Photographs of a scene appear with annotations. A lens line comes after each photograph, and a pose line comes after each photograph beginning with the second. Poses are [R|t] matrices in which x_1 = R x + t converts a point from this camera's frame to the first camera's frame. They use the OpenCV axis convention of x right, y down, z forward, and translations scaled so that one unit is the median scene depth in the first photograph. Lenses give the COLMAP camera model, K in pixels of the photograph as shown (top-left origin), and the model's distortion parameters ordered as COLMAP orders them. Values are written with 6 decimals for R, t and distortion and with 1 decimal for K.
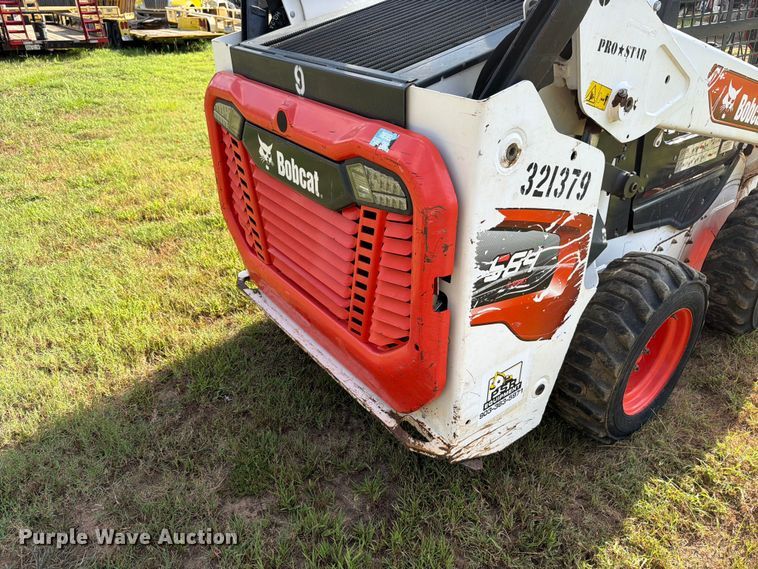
lens RADIAL K [[522.4, 0, 390.0], [0, 522.4, 277.8], [0, 0, 1]] dist [0.067594, -0.058850]
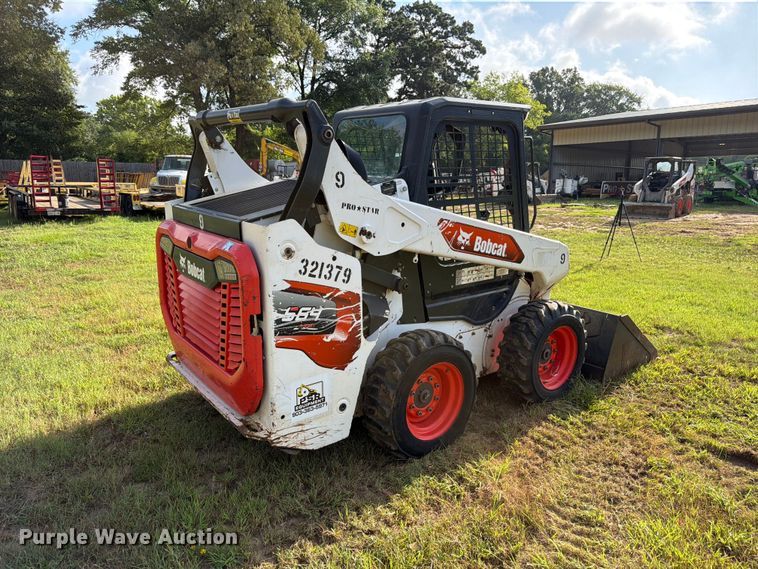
lens RADIAL K [[522.4, 0, 390.0], [0, 522.4, 277.8], [0, 0, 1]] dist [0.067594, -0.058850]
pose [[0.999891, 0.009521, 0.011290, 0.453833], [-0.005765, 0.955423, -0.295183, 0.341010], [-0.013598, 0.295085, 0.955374, -0.685469]]
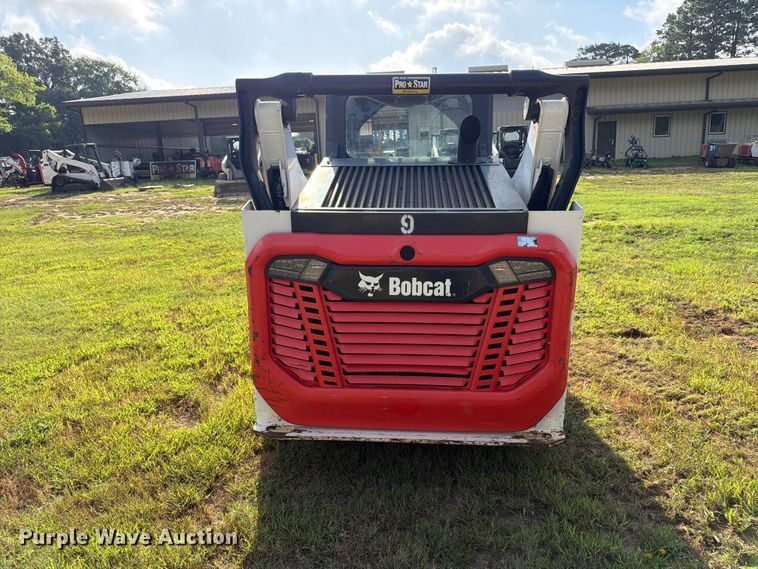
lens RADIAL K [[547.0, 0, 378.0], [0, 547.0, 265.5], [0, 0, 1]] dist [-0.005315, -0.007303]
pose [[0.667123, -0.170479, 0.725179, -1.273532], [0.375801, 0.917534, -0.130017, -0.107859], [-0.643211, 0.359261, 0.676174, 0.092649]]
